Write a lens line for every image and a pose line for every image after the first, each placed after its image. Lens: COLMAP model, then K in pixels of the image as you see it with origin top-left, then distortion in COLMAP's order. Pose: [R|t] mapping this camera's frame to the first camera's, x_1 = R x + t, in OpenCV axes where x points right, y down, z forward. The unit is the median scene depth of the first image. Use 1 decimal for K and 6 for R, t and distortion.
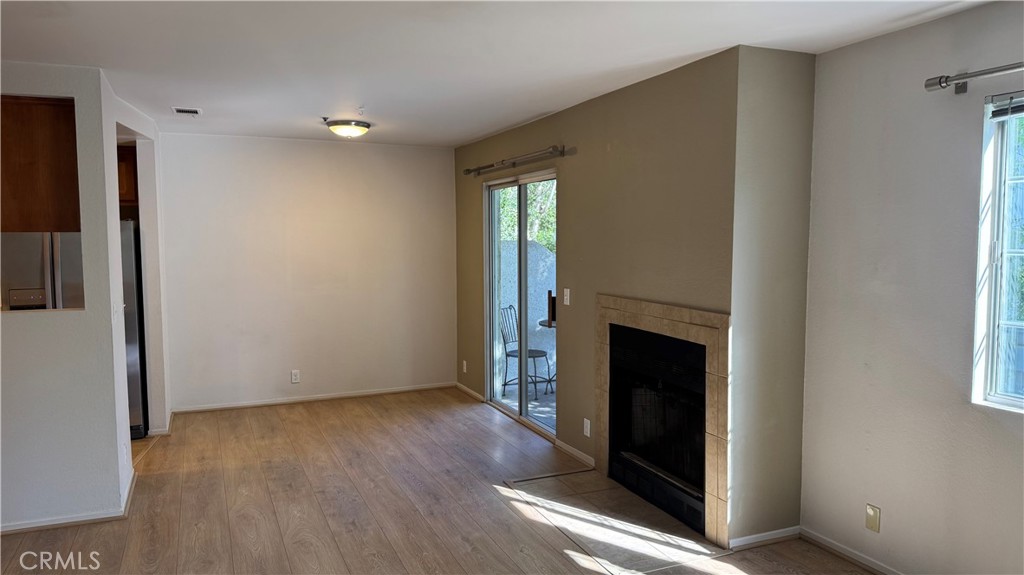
lens RADIAL K [[708.1, 0, 518.3], [0, 708.1, 286.0], [0, 0, 1]] dist [0.005324, -0.006044]
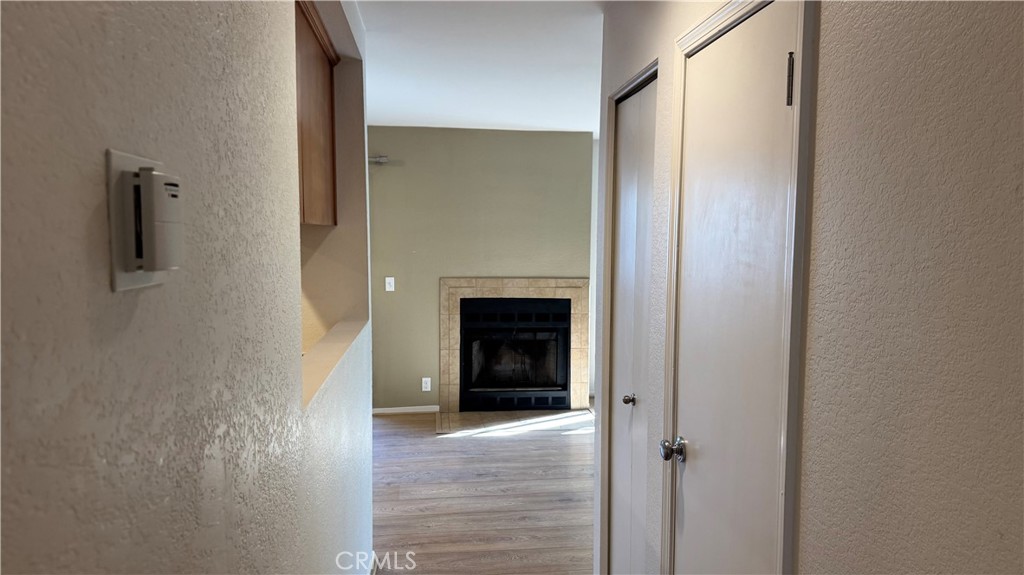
lens RADIAL K [[708.1, 0, 523.1], [0, 708.1, 288.6], [0, 0, 1]] dist [0.005324, -0.006044]
pose [[0.265340, -0.060078, 0.962281, -1.281986], [0.059626, 0.997169, 0.045815, -0.023665], [-0.962309, 0.045220, 0.268171, 0.577375]]
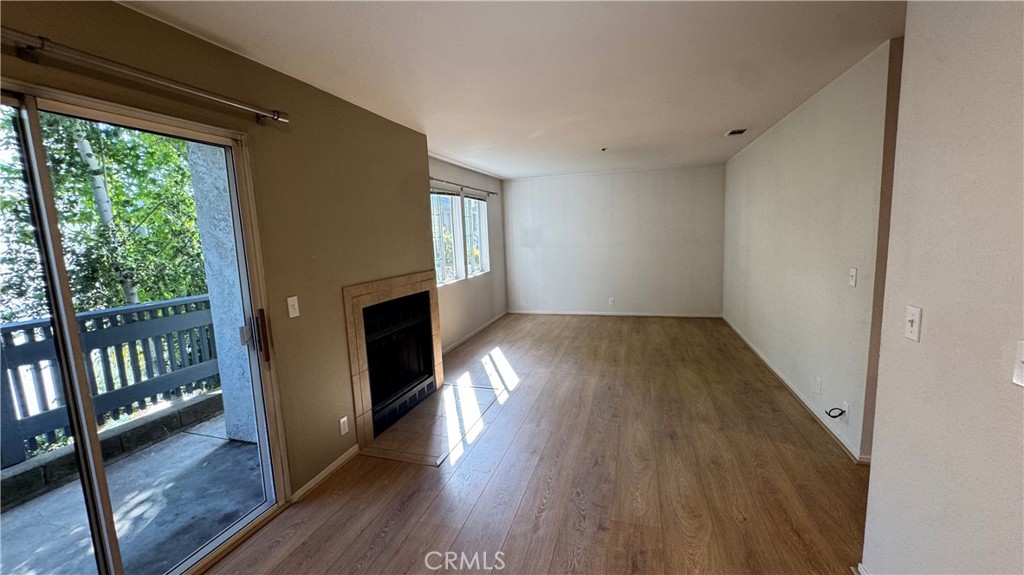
lens RADIAL K [[410.5, 0, 515.6], [0, 410.5, 292.1], [0, 0, 1]] dist [-0.001212, -0.000240]
pose [[-0.761385, -0.052589, 0.646164, -0.536505], [0.093939, 0.977236, 0.190224, -0.083675], [-0.641458, 0.205534, -0.739113, 1.474168]]
